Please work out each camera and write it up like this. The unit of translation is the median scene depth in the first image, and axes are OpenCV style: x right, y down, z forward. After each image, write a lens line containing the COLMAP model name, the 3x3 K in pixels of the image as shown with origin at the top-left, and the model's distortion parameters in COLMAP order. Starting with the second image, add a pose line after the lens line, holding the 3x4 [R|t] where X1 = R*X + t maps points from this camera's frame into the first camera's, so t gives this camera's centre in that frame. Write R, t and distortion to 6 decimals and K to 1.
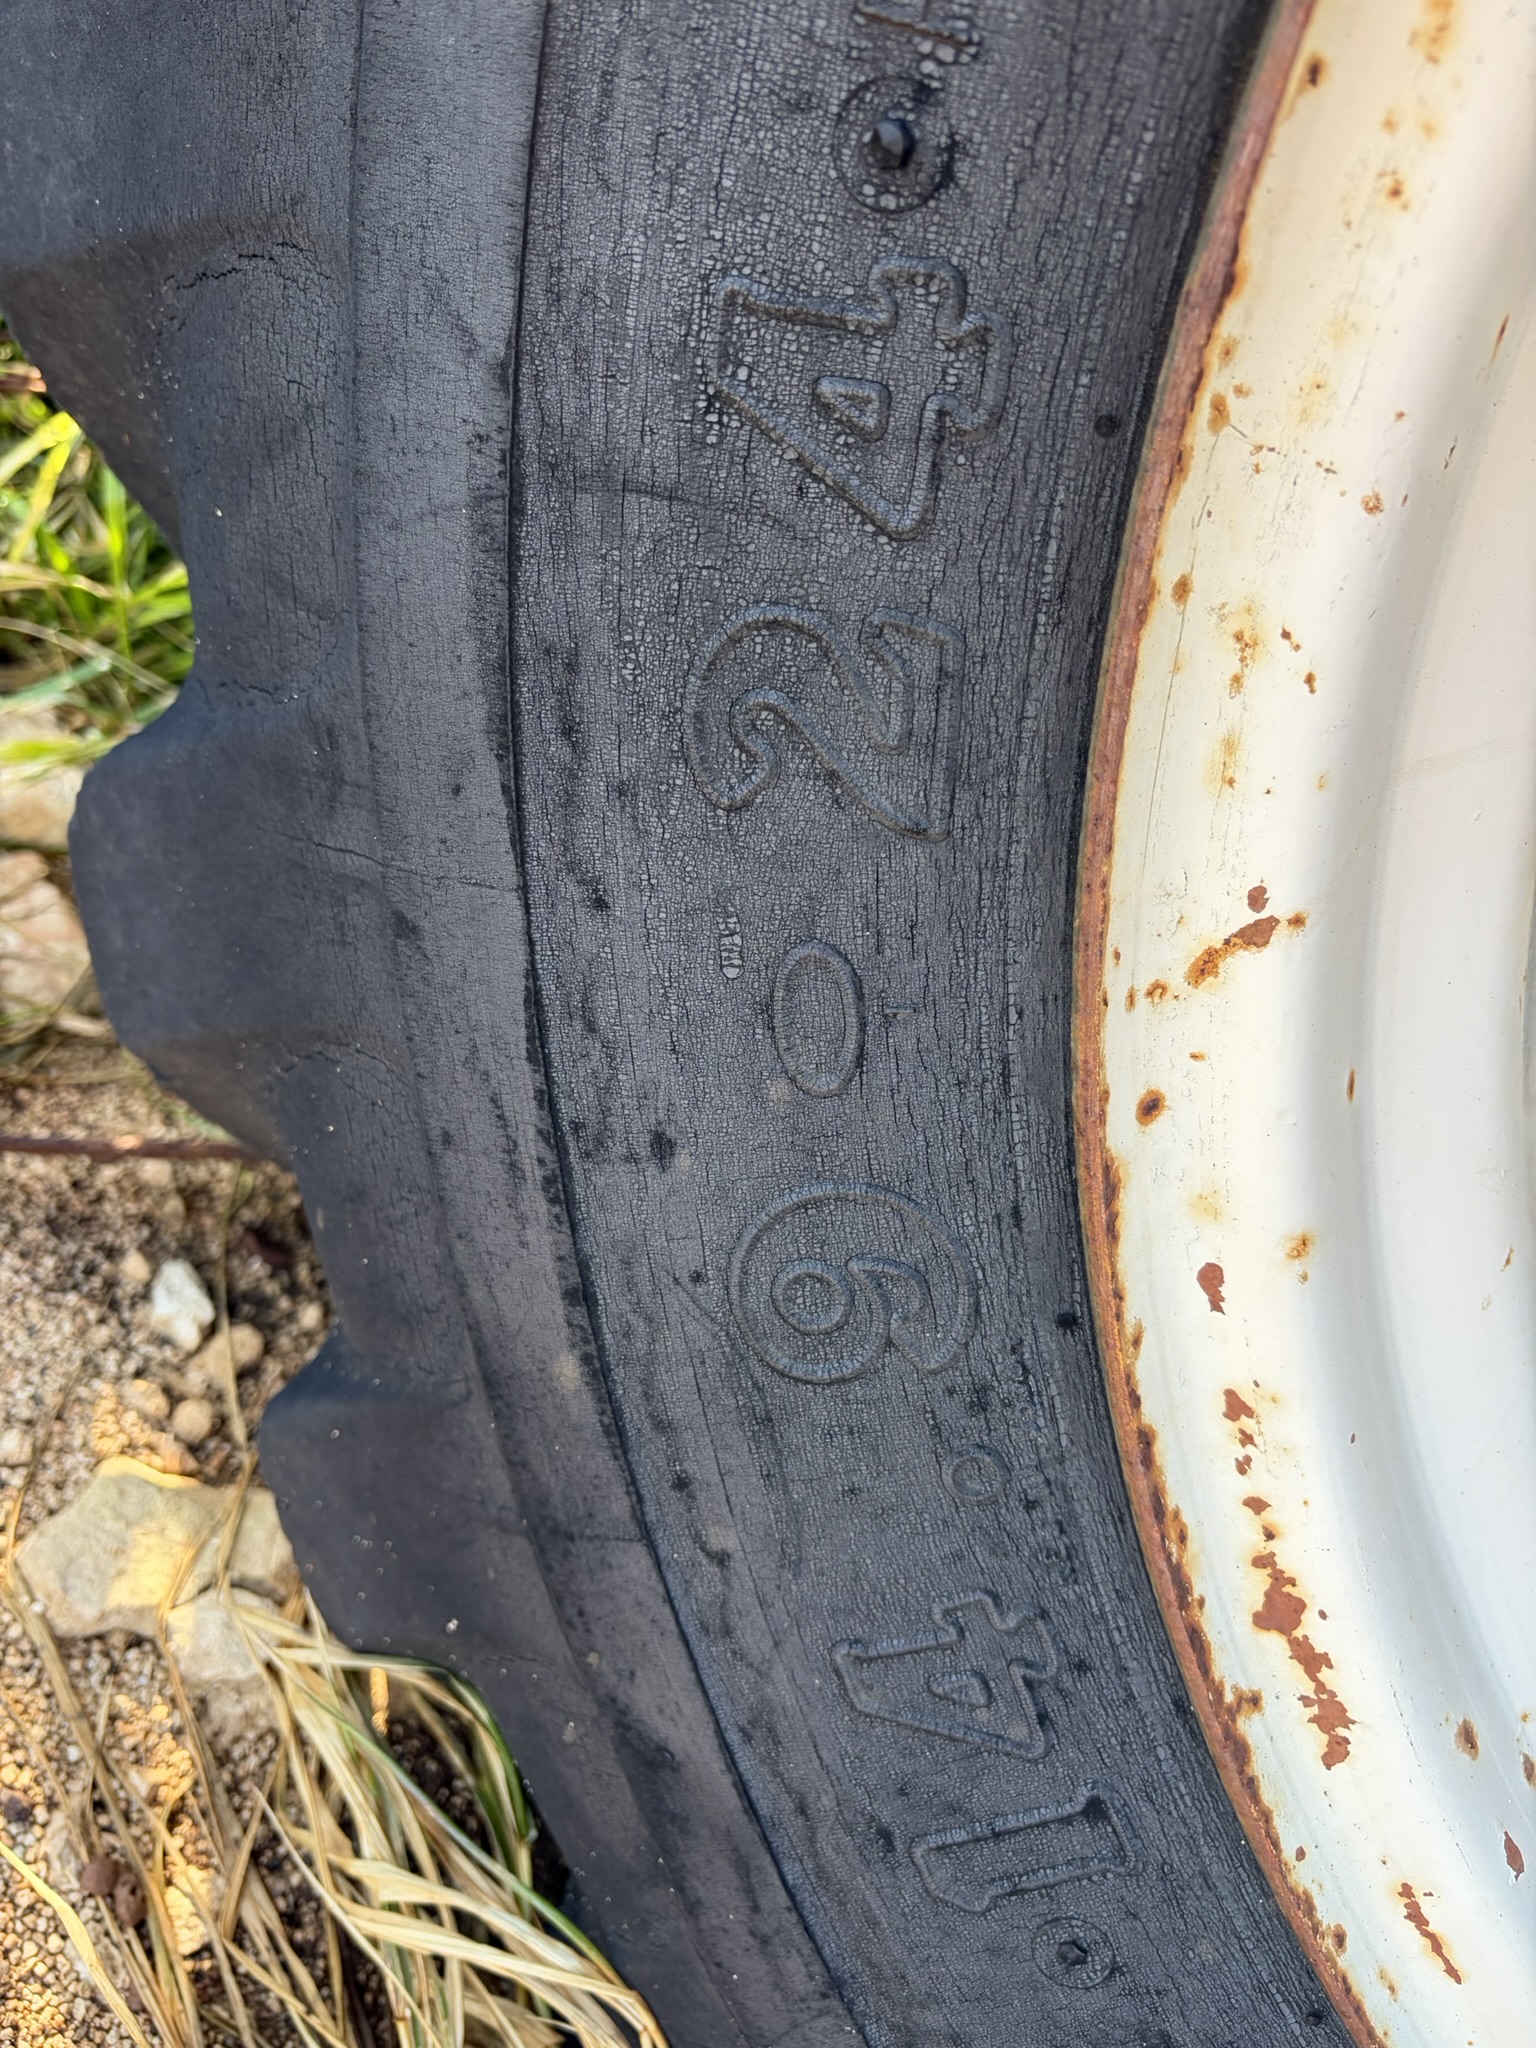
lens RADIAL K [[1536.6, 0, 771.3], [0, 1536.6, 1029.3], [0, 0, 1]] dist [-0.005884, -0.001367]
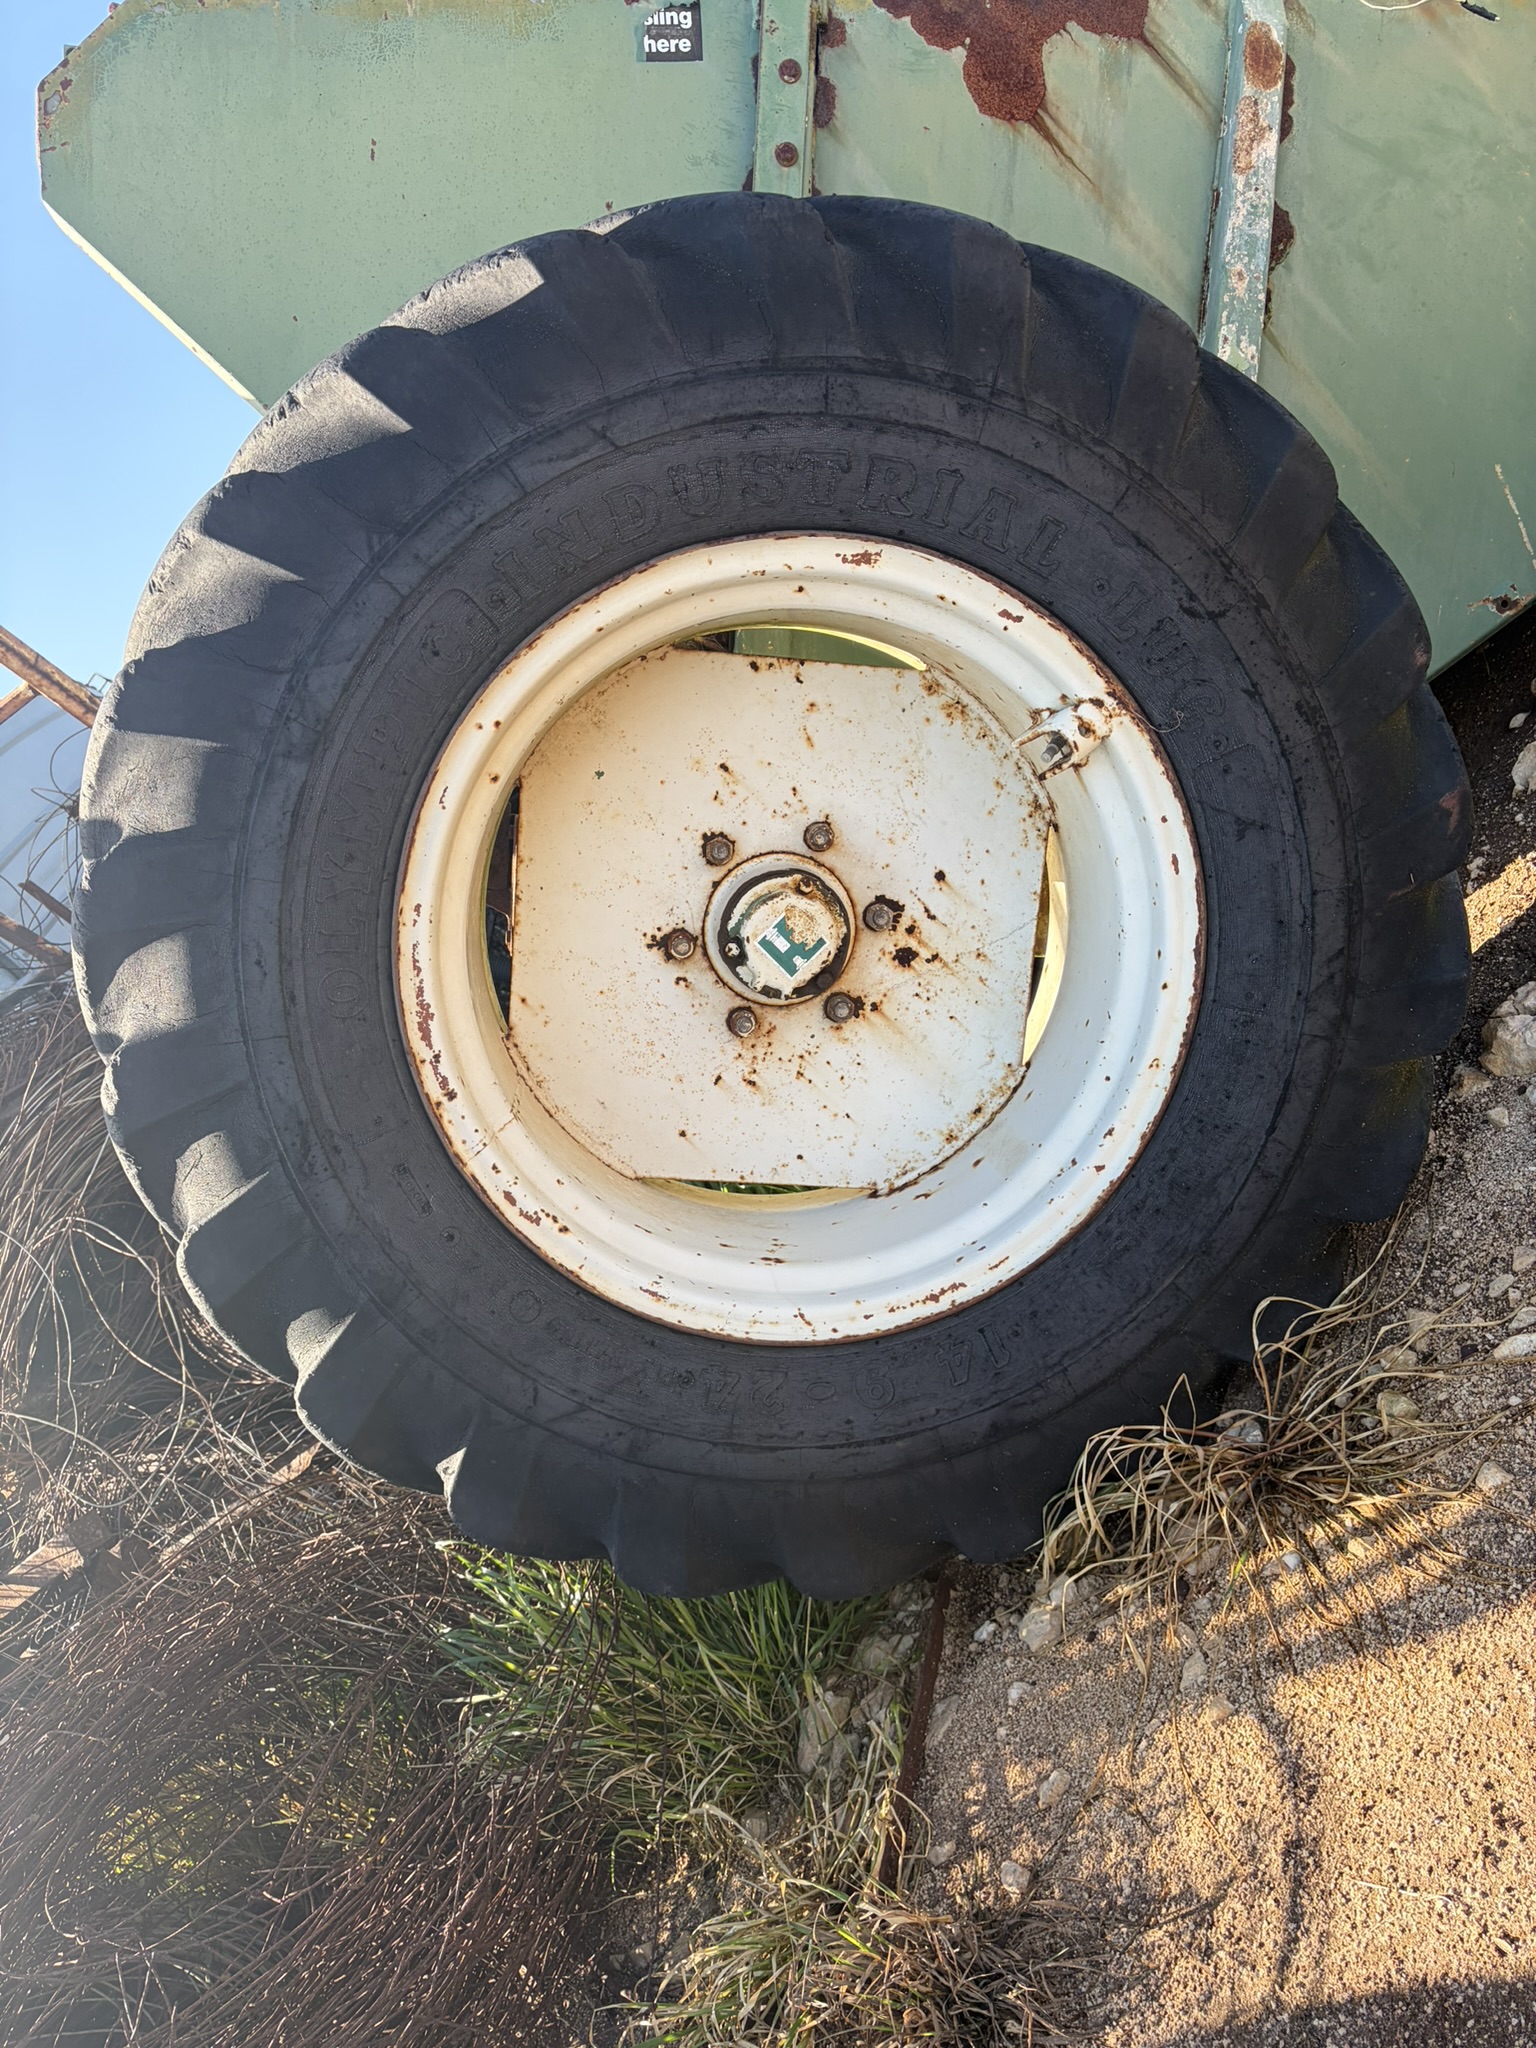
lens RADIAL K [[1536.6, 0, 767.4], [0, 1536.6, 1021.7], [0, 0, 1]] dist [-0.005884, -0.001367]
pose [[0.009872, -0.913173, 0.407452, -0.942276], [0.936159, -0.134768, -0.324721, 1.668978], [0.351438, 0.384646, 0.853545, -4.013706]]
